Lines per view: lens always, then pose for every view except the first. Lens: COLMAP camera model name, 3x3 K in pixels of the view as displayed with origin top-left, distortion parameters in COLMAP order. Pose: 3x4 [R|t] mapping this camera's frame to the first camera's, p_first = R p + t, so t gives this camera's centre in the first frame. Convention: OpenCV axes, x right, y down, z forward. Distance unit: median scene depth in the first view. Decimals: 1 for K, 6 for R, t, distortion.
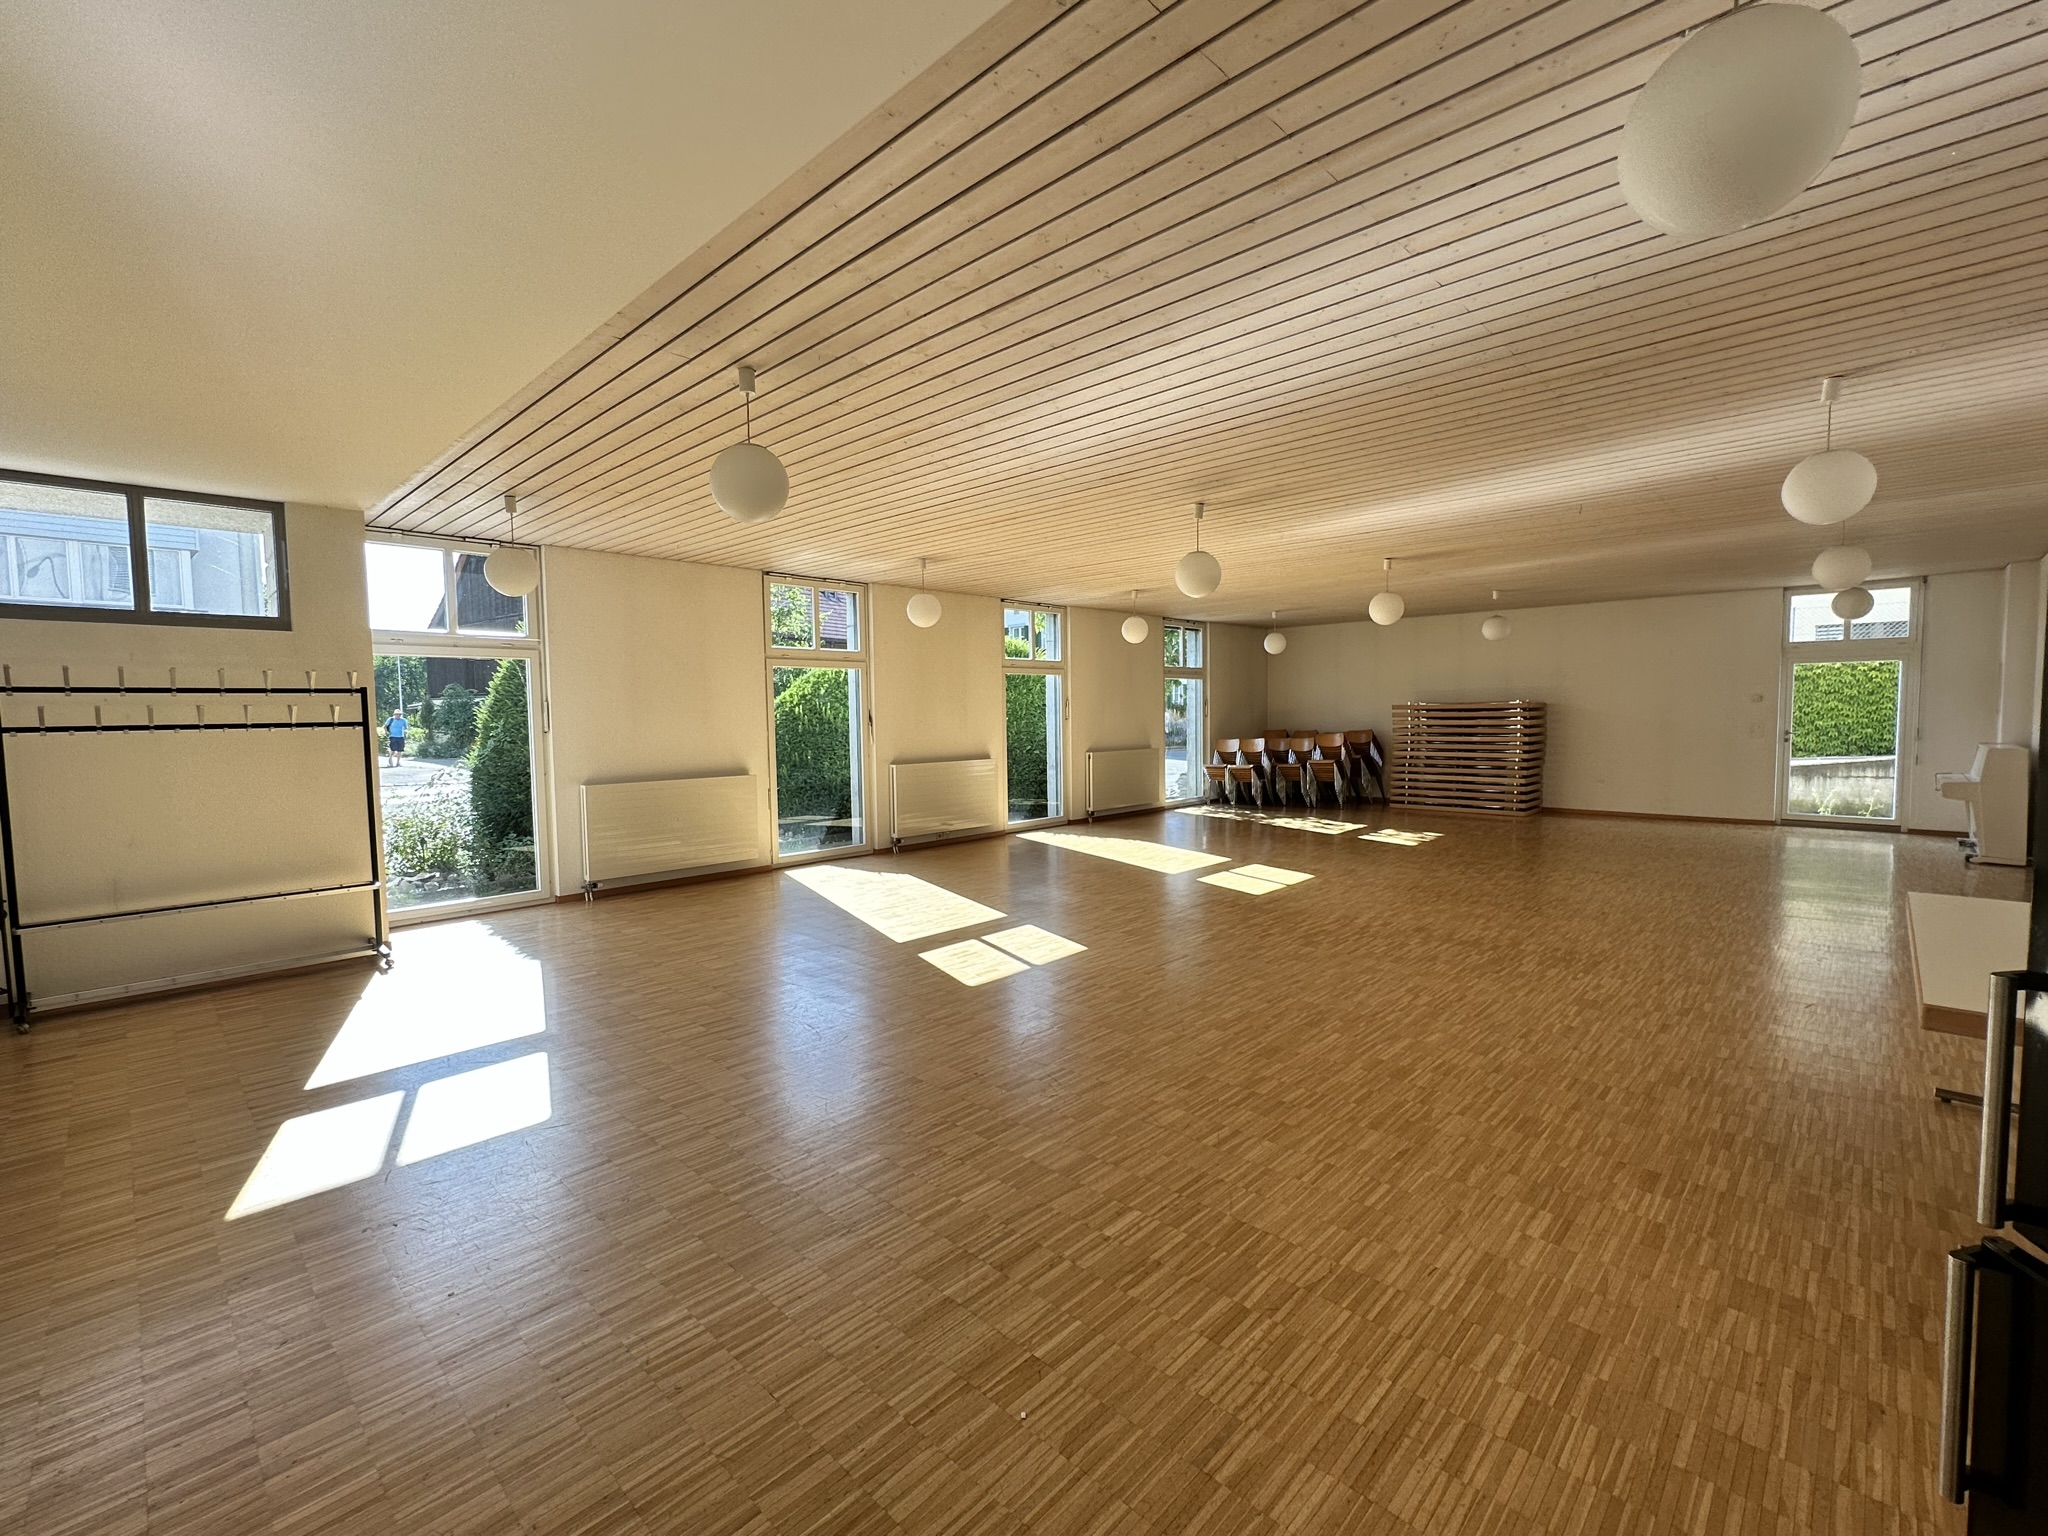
lens RADIAL K [[883.0, 0, 1016.5], [0, 883.0, 775.6], [0, 0, 1]] dist [-0.001368, -0.000014]
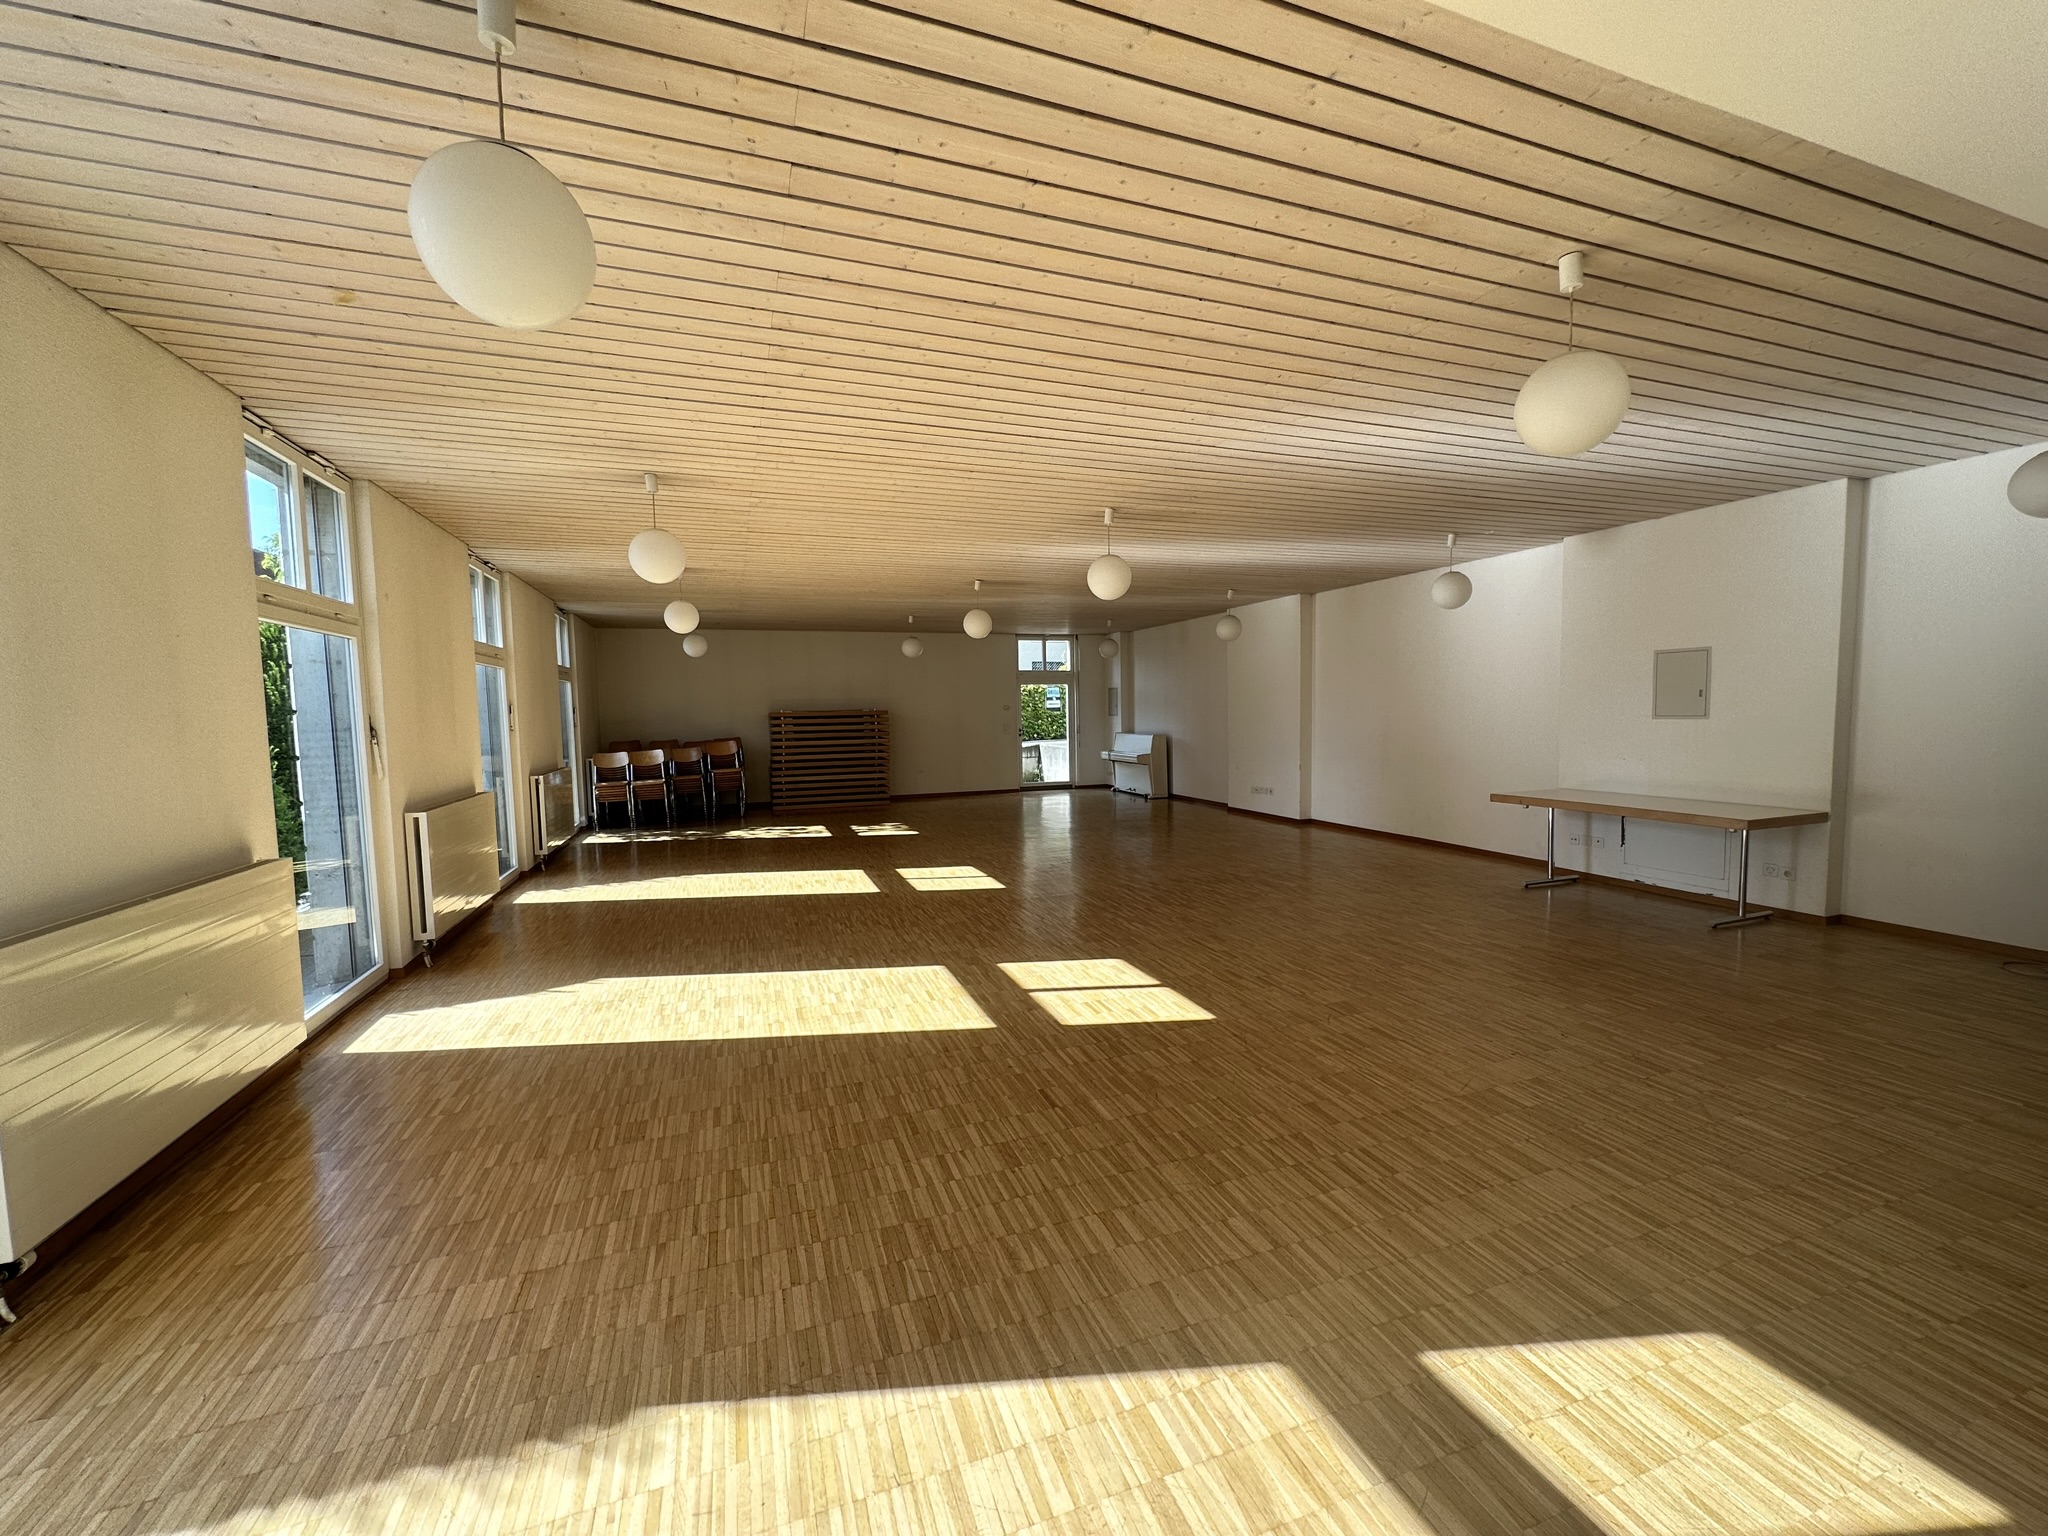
lens RADIAL K [[823.7, 0, 1024.0], [0, 823.7, 768.0], [0, 0, 1]] dist [-0.002027, 0.000067]
pose [[0.435392, -0.059296, 0.898286, -0.734394], [0.078903, 0.996502, 0.027535, -0.040532], [-0.896776, 0.058889, 0.438548, 0.698792]]
